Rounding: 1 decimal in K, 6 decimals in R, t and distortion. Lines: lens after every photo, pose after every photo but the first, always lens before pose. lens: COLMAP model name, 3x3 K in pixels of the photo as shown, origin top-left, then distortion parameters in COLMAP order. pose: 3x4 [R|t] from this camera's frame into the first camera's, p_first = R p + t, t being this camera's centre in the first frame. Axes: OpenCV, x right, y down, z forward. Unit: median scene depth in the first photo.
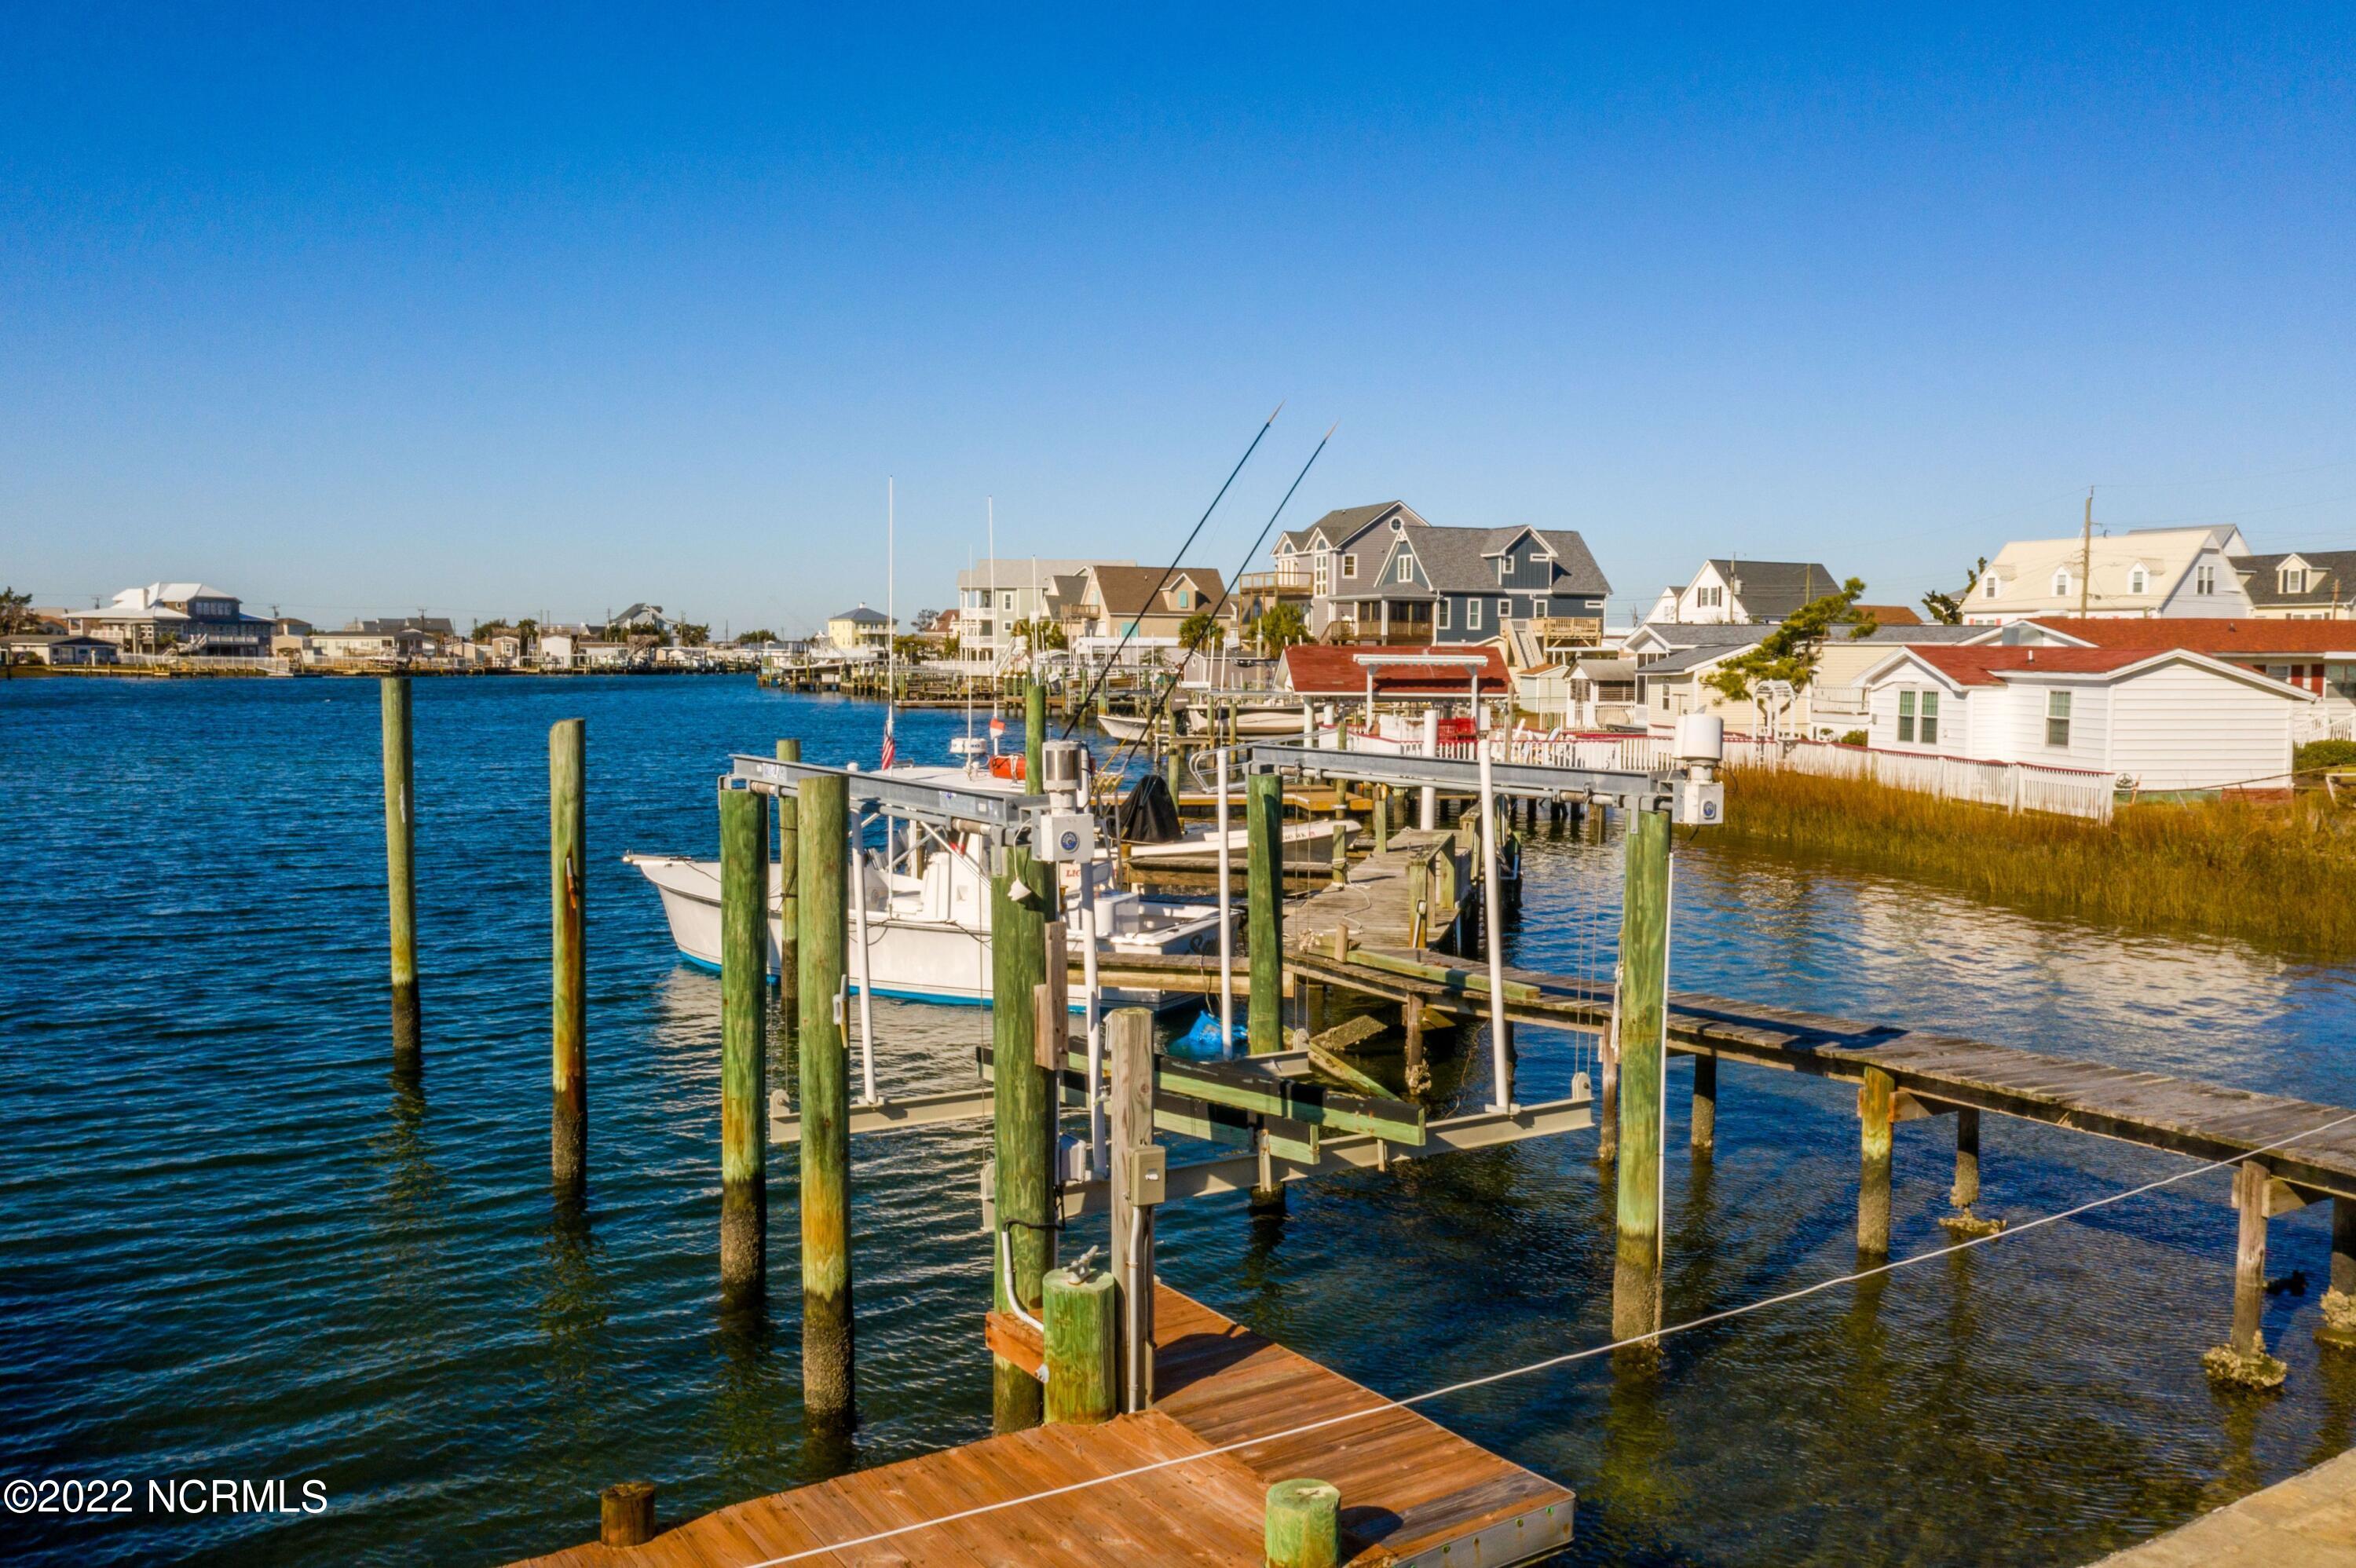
lens RADIAL K [[1893.9, 0, 1178.0], [0, 1893.9, 784.0], [0, 0, 1]] dist [-0.002943, 0.000974]
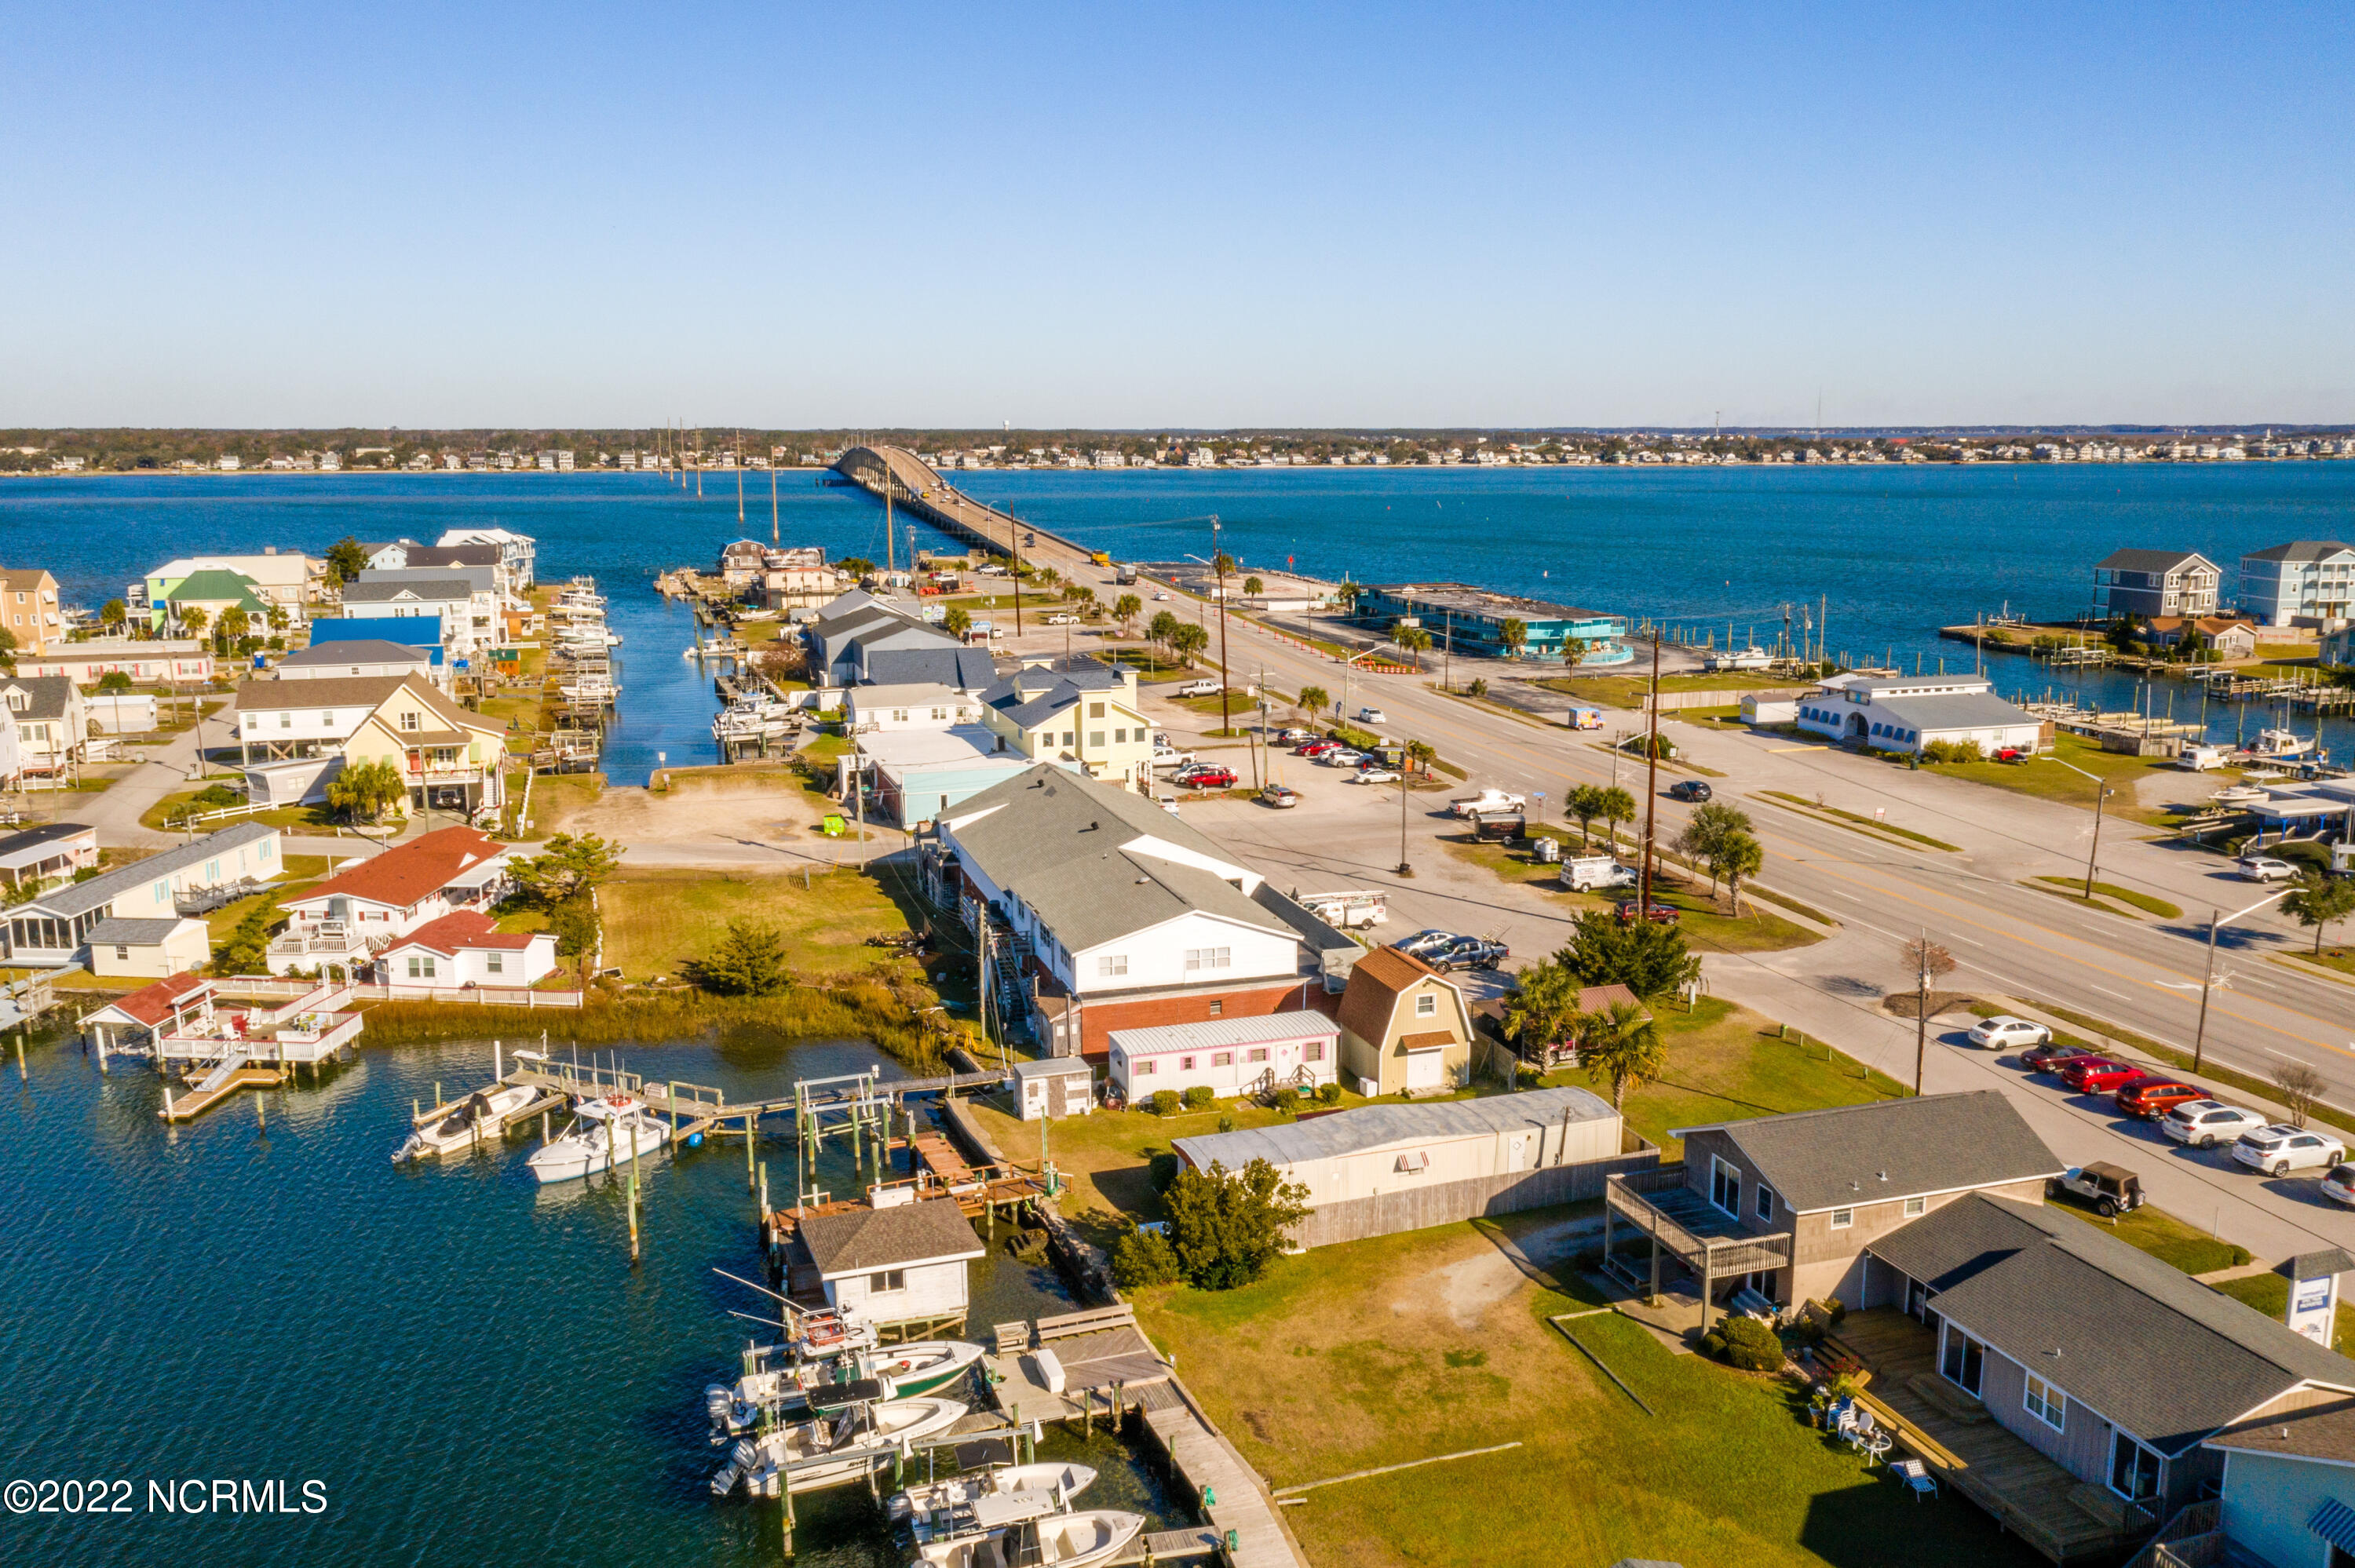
lens RADIAL K [[1872.6, 0, 1183.6], [0, 1872.6, 792.9], [0, 0, 1]] dist [0.000308, 0.003890]
pose [[0.193772, -0.192848, 0.961905, -0.309505], [0.070332, 0.980697, 0.182448, -0.112743], [-0.978522, 0.032300, 0.203595, -0.092359]]
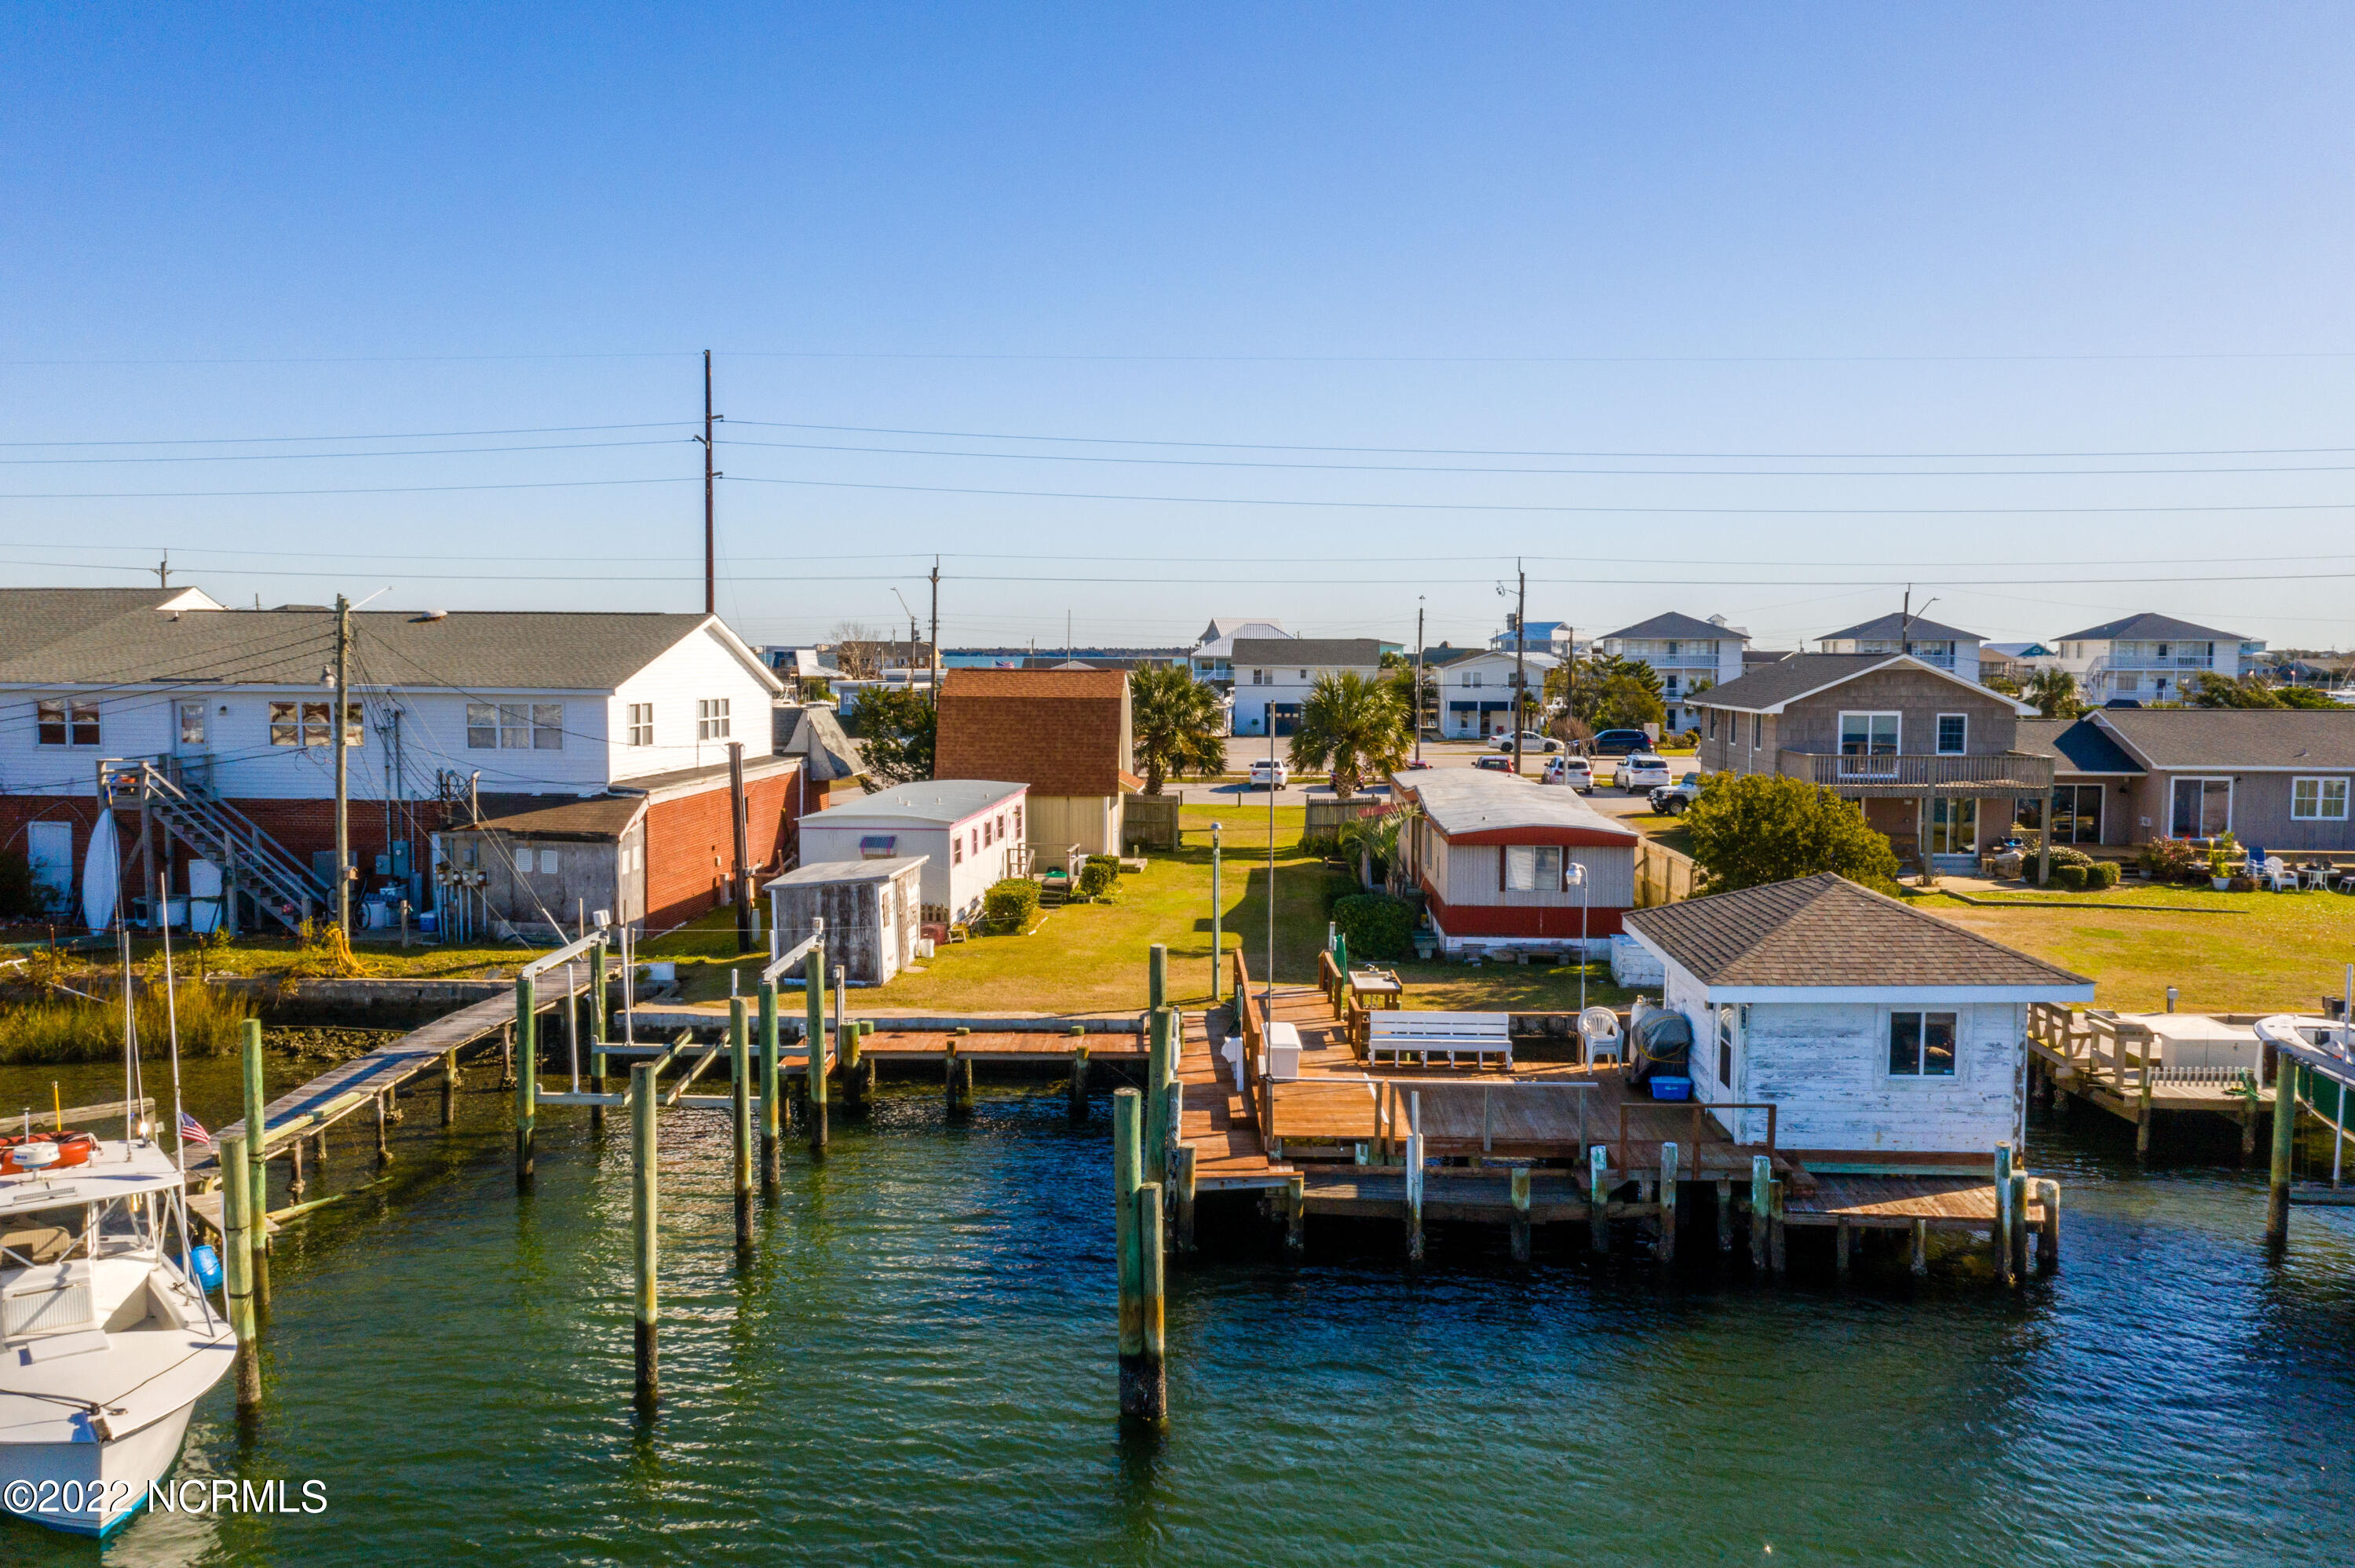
lens RADIAL K [[1853.2, 0, 1180.9], [0, 1853.2, 784.7], [0, 0, 1]] dist [-0.006344, 0.005594]
pose [[-0.836912, -0.050021, 0.545047, -0.089195], [0.024582, 0.991375, 0.128728, -0.024755], [-0.546786, 0.121133, -0.828464, 0.119152]]
